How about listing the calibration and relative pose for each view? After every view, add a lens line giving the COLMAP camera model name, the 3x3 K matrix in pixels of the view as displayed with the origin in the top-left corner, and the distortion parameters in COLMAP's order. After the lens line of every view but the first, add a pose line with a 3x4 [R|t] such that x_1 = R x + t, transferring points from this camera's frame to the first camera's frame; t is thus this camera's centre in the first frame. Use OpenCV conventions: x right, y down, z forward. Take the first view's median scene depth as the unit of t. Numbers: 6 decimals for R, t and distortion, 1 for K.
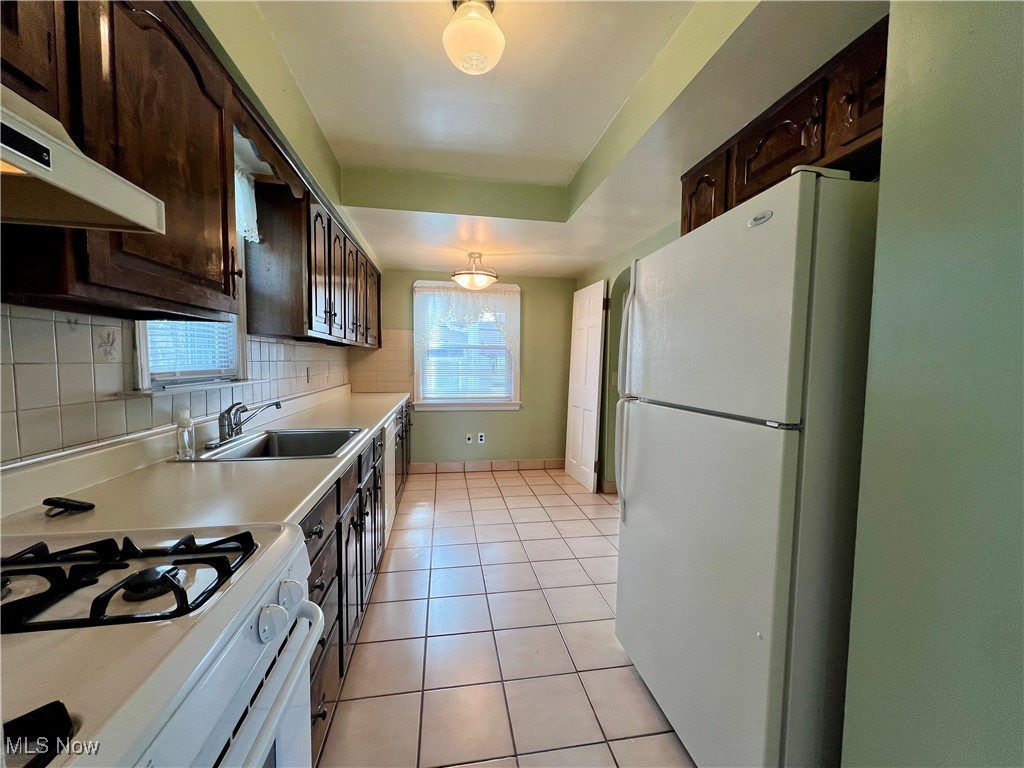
lens RADIAL K [[406.0, 0, 511.2], [0, 406.0, 388.2], [0, 0, 1]] dist [-0.005058, 0.000156]
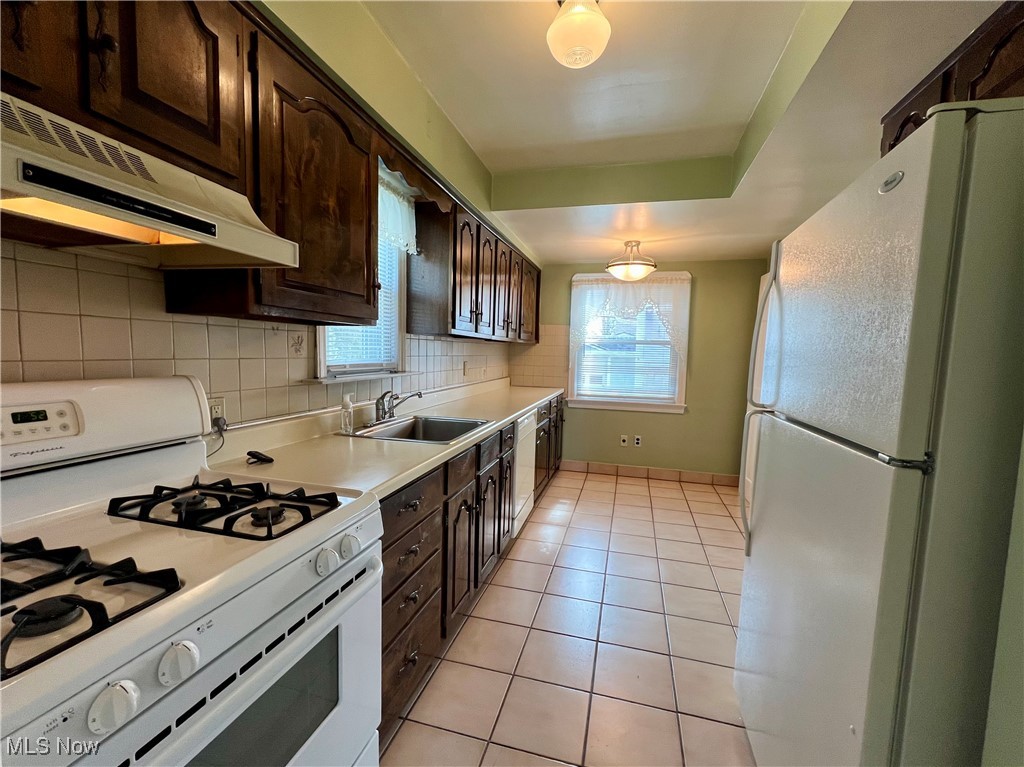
lens RADIAL K [[429.2, 0, 512.9], [0, 429.2, 387.7], [0, 0, 1]] dist [-0.005884, 0.000847]
pose [[0.906769, 0.046648, -0.419039, 0.177201], [-0.042386, 0.998911, 0.019478, -0.013742], [0.419492, 0.000099, 0.907759, -0.004520]]
